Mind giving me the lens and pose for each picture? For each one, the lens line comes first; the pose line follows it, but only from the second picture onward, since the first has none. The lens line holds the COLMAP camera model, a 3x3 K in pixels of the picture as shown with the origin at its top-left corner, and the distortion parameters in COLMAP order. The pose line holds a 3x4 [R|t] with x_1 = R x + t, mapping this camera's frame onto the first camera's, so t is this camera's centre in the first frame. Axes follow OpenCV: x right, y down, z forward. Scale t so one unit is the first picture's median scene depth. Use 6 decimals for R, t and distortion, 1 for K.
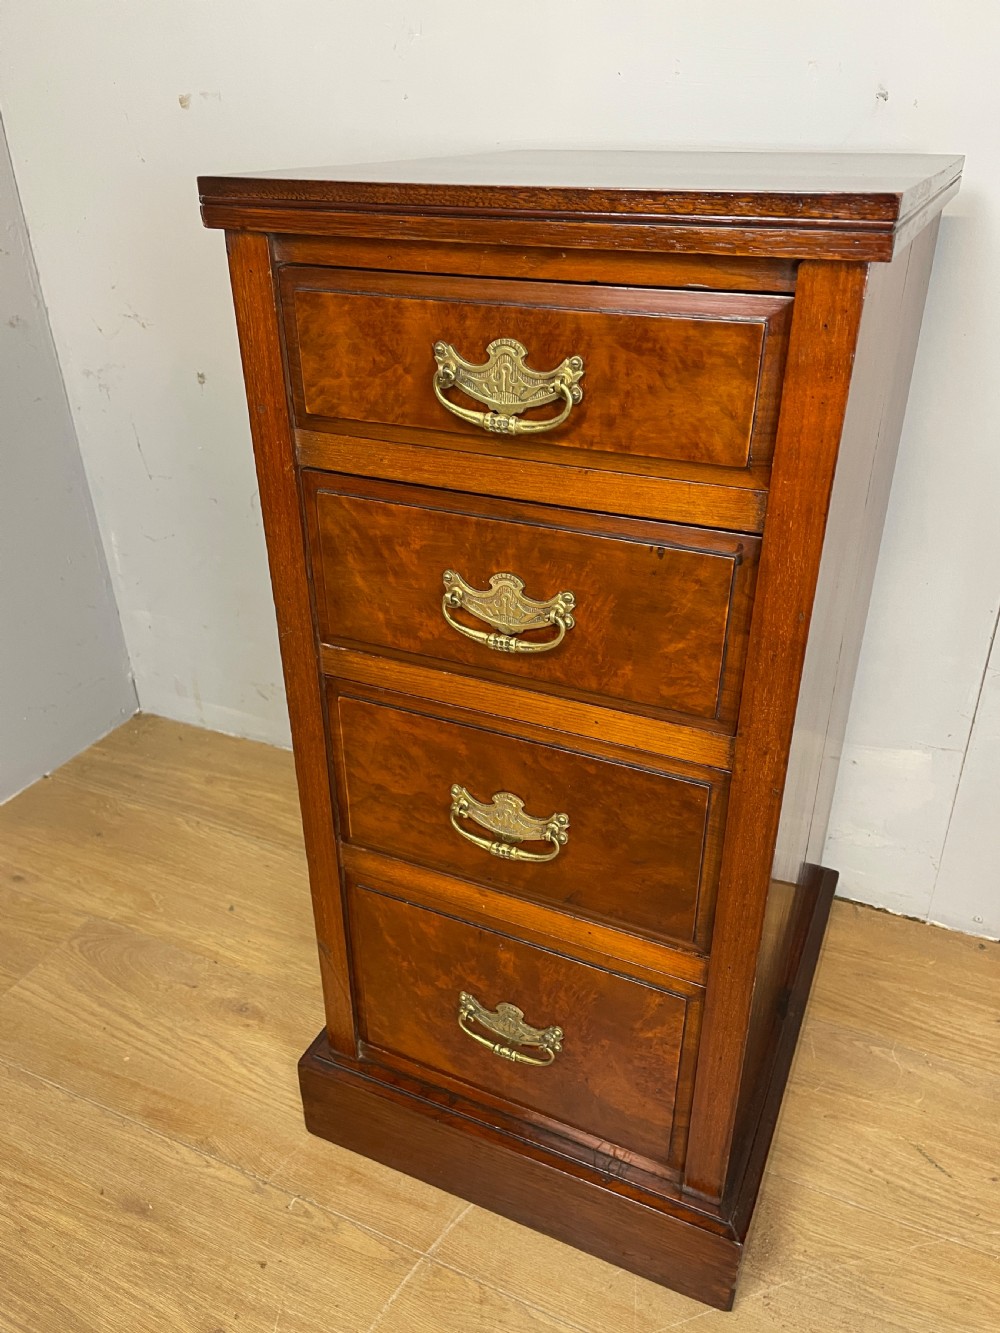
lens RADIAL K [[1005.5, 0, 500.0], [0, 1005.5, 666.5], [0, 0, 1]] dist [0.111990, -0.138580]
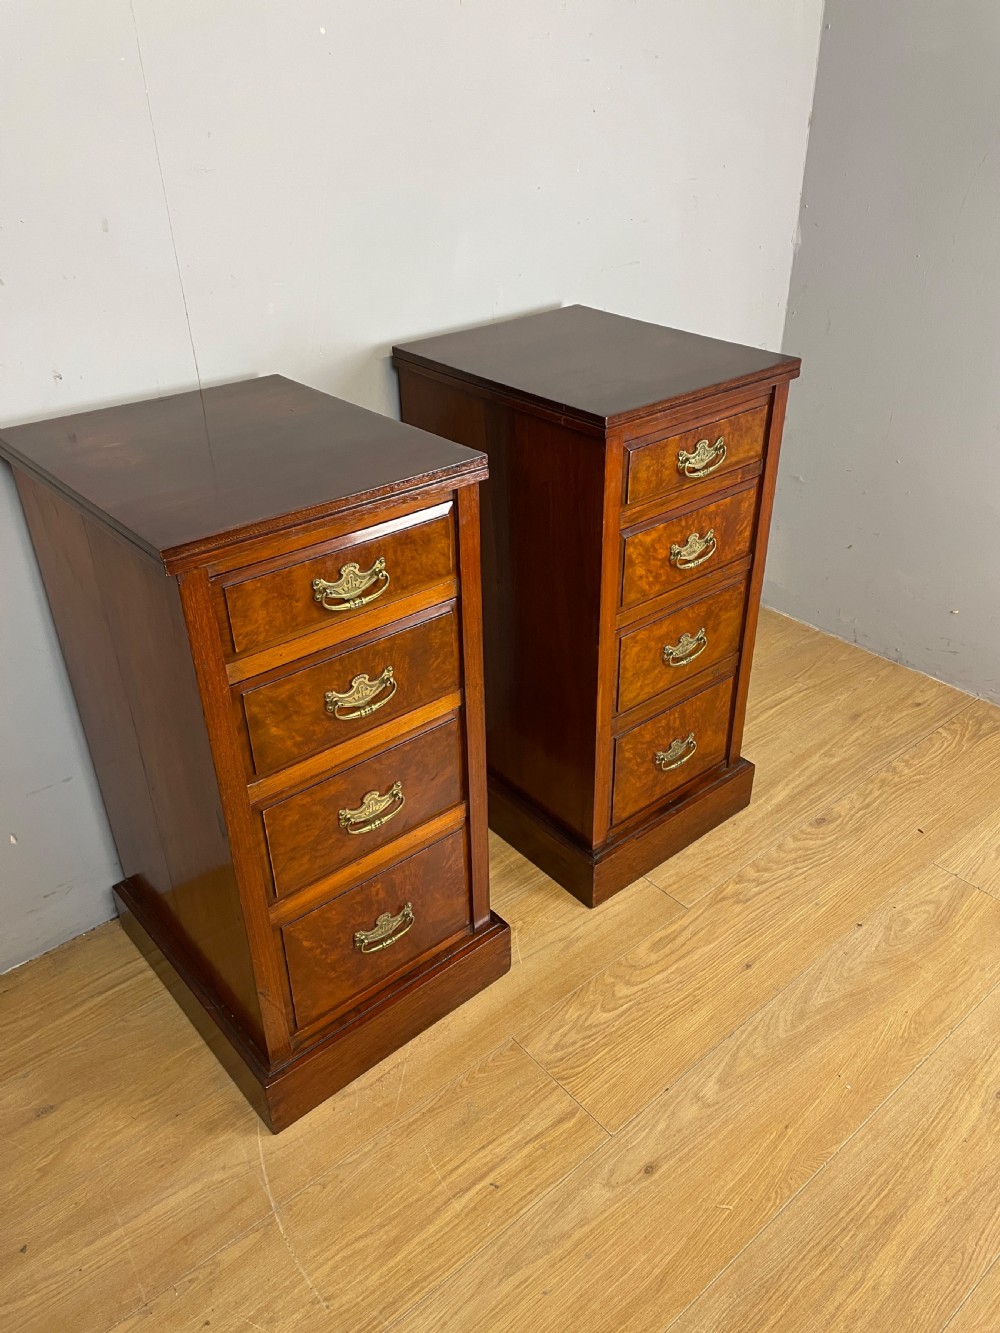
lens RADIAL K [[1008.6, 0, 502.3], [0, 1008.6, 659.6], [0, 0, 1]] dist [0.109148, -0.137557]
pose [[0.414419, -0.466208, 0.781605, -1.275780], [0.445283, 0.852877, 0.272624, -0.489691], [-0.793713, 0.235054, 0.561043, -0.233302]]
